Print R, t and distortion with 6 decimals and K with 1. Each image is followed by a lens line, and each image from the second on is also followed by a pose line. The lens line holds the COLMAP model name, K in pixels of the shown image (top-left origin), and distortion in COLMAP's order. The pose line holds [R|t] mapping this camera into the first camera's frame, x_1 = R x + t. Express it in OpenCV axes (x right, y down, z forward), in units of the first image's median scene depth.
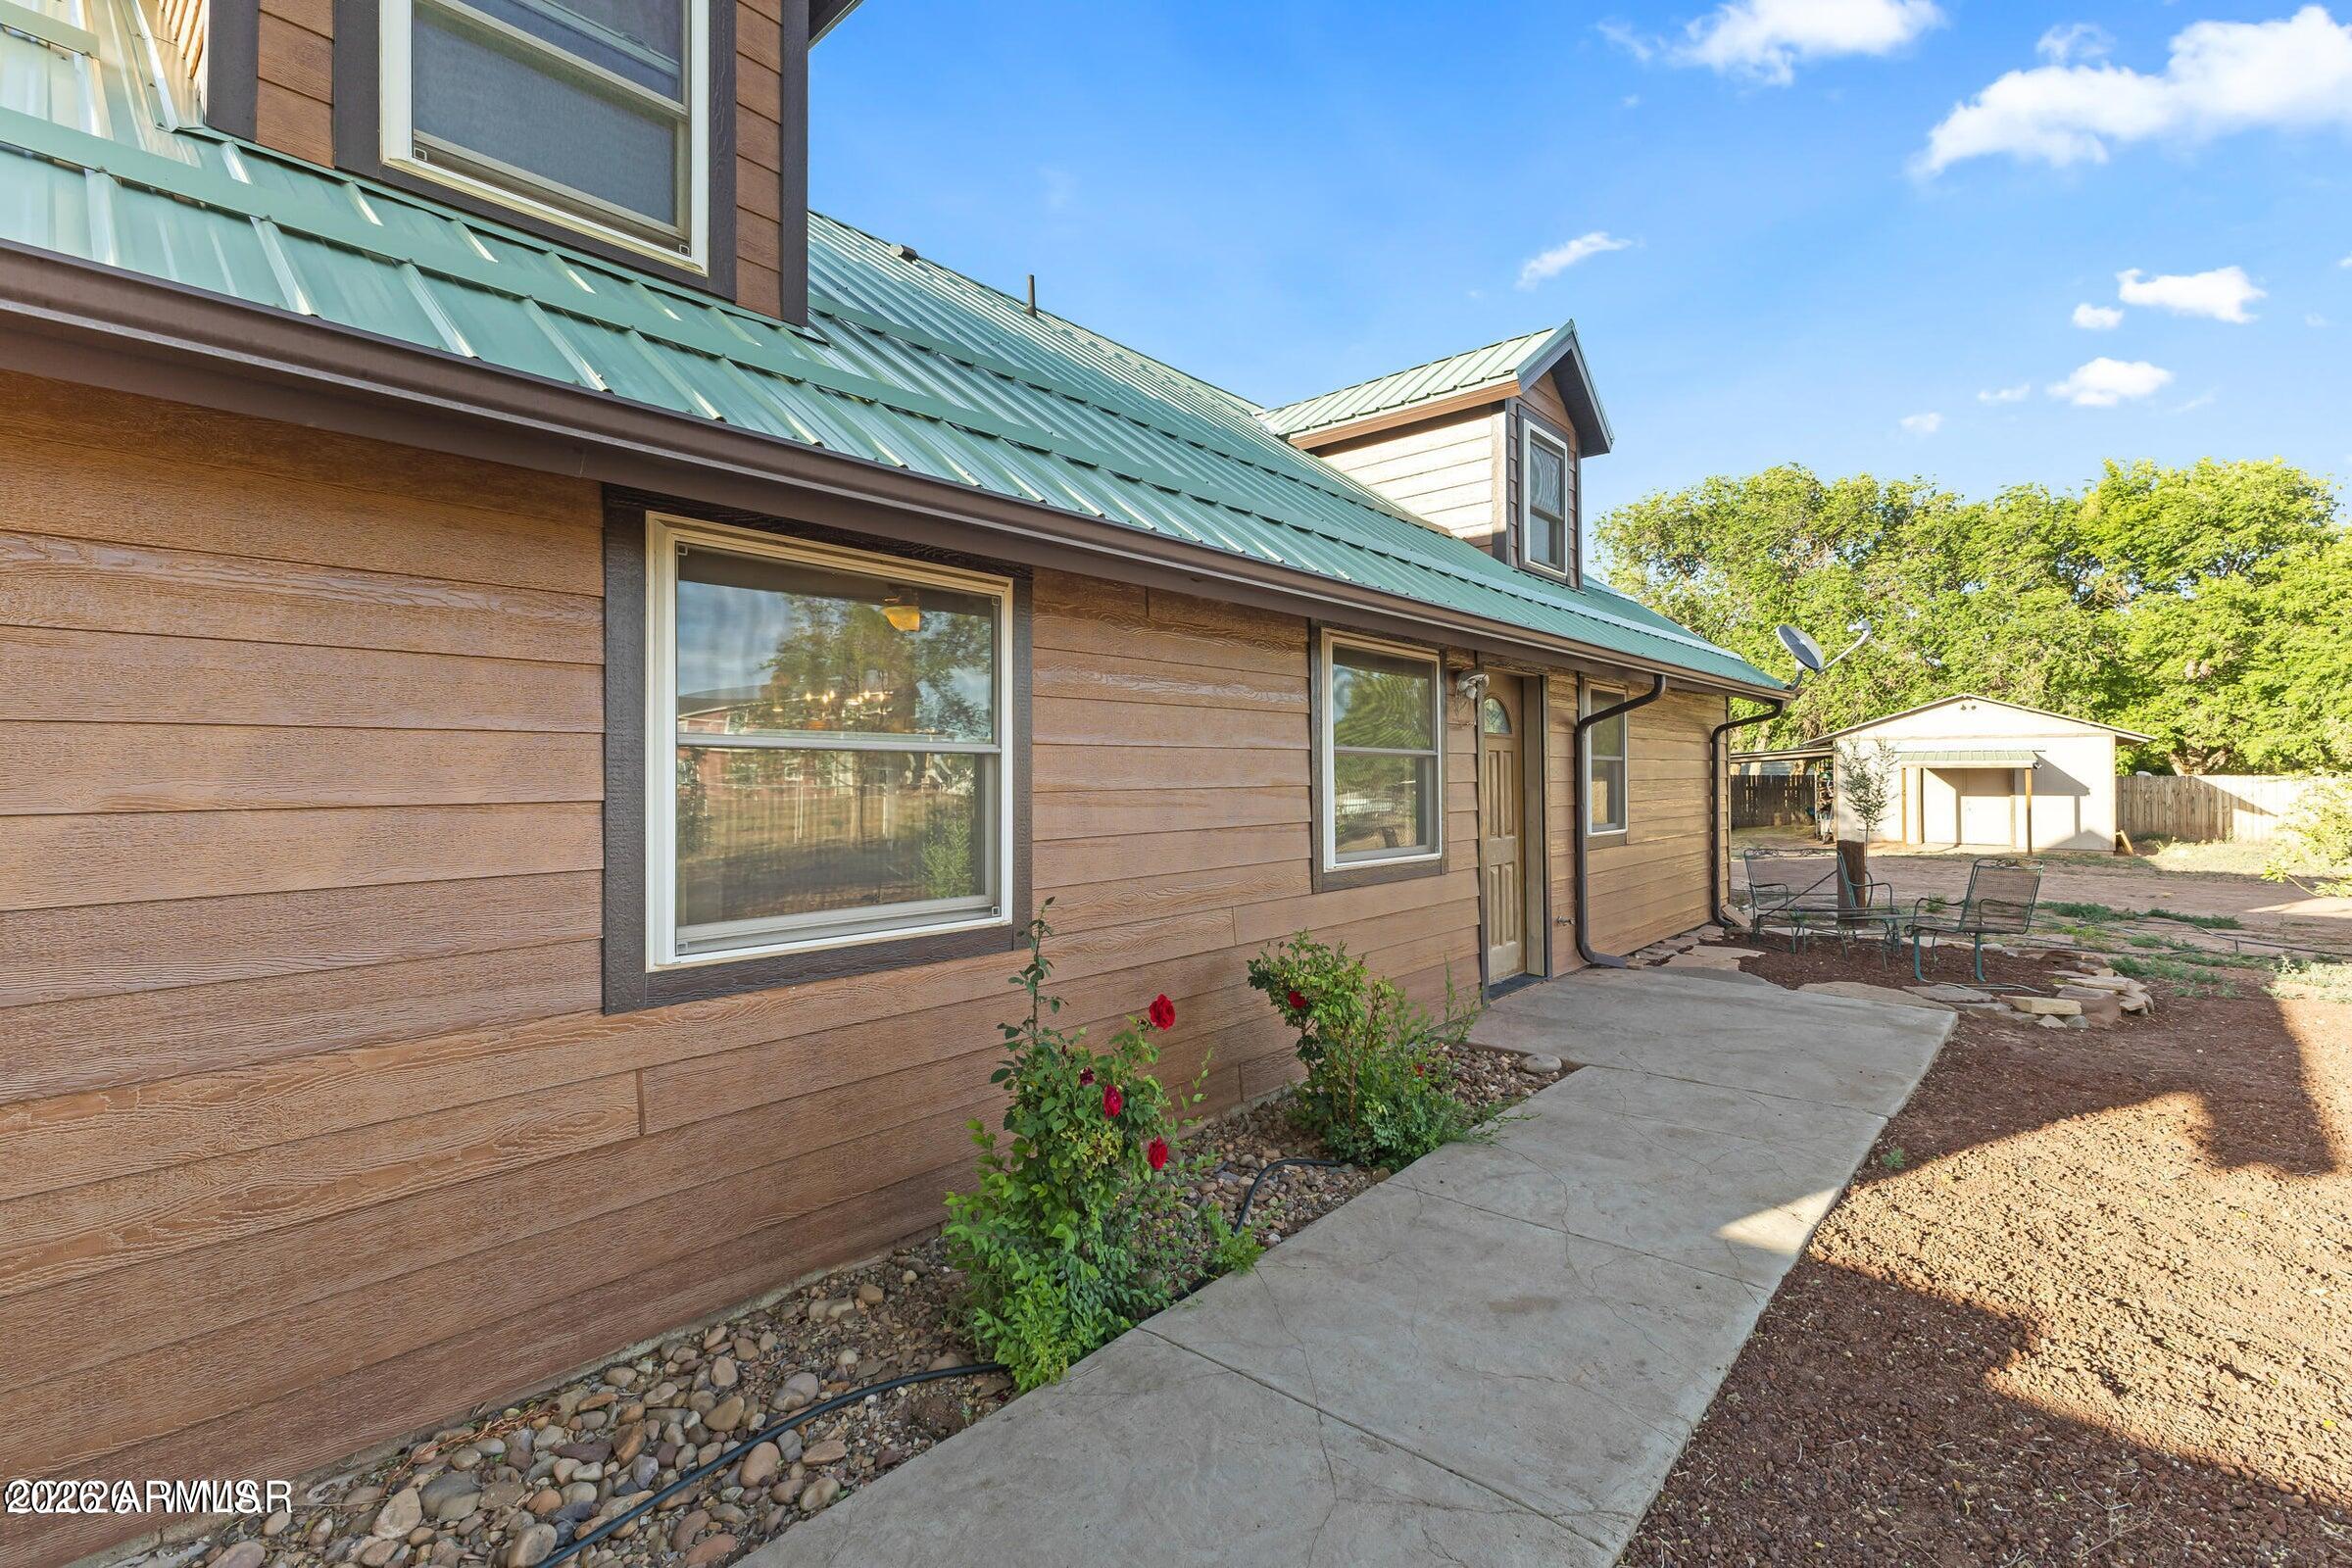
lens RADIAL K [[1014.1, 0, 1176.0], [0, 1014.1, 784.0], [0, 0, 1]] dist [0.001056, -0.003463]
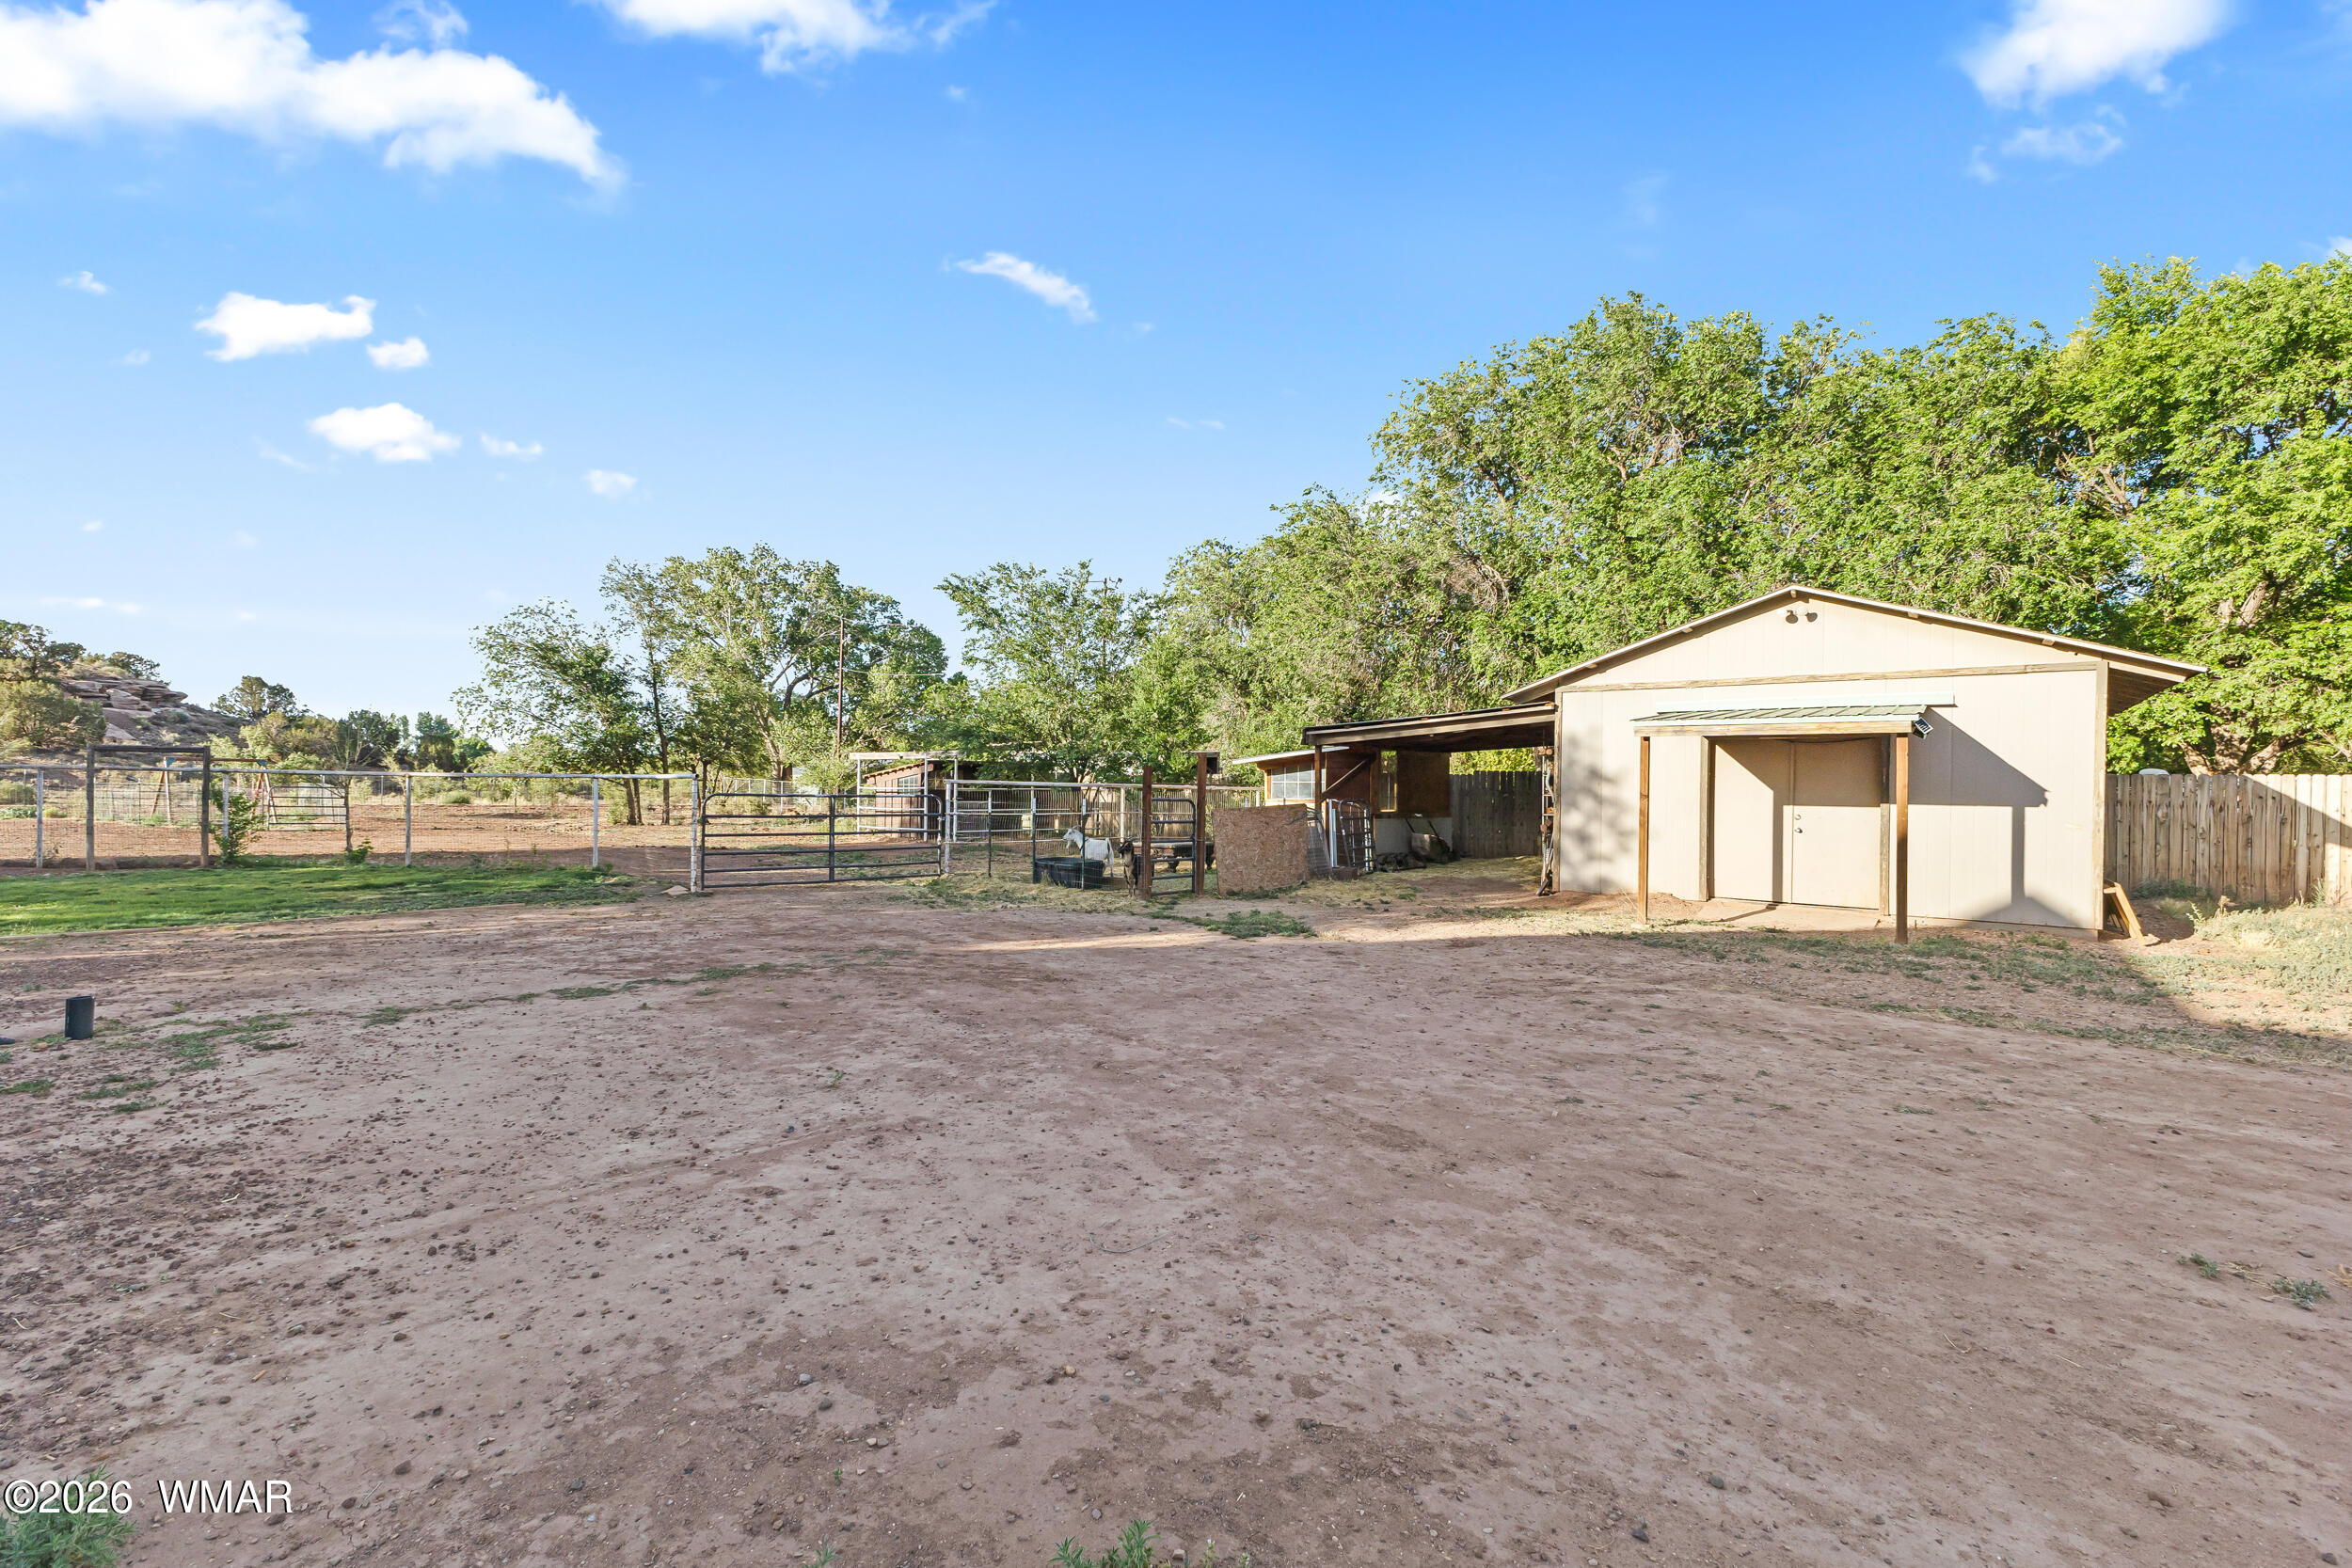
lens RADIAL K [[1004.6, 0, 1180.2], [0, 1004.6, 821.1], [0, 0, 1]] dist [0.002430, 0.000417]
pose [[0.999842, 0.015225, 0.009183, 0.470681], [-0.015440, 0.999596, 0.023847, 0.012477], [-0.008817, -0.023985, 0.999673, 0.509466]]
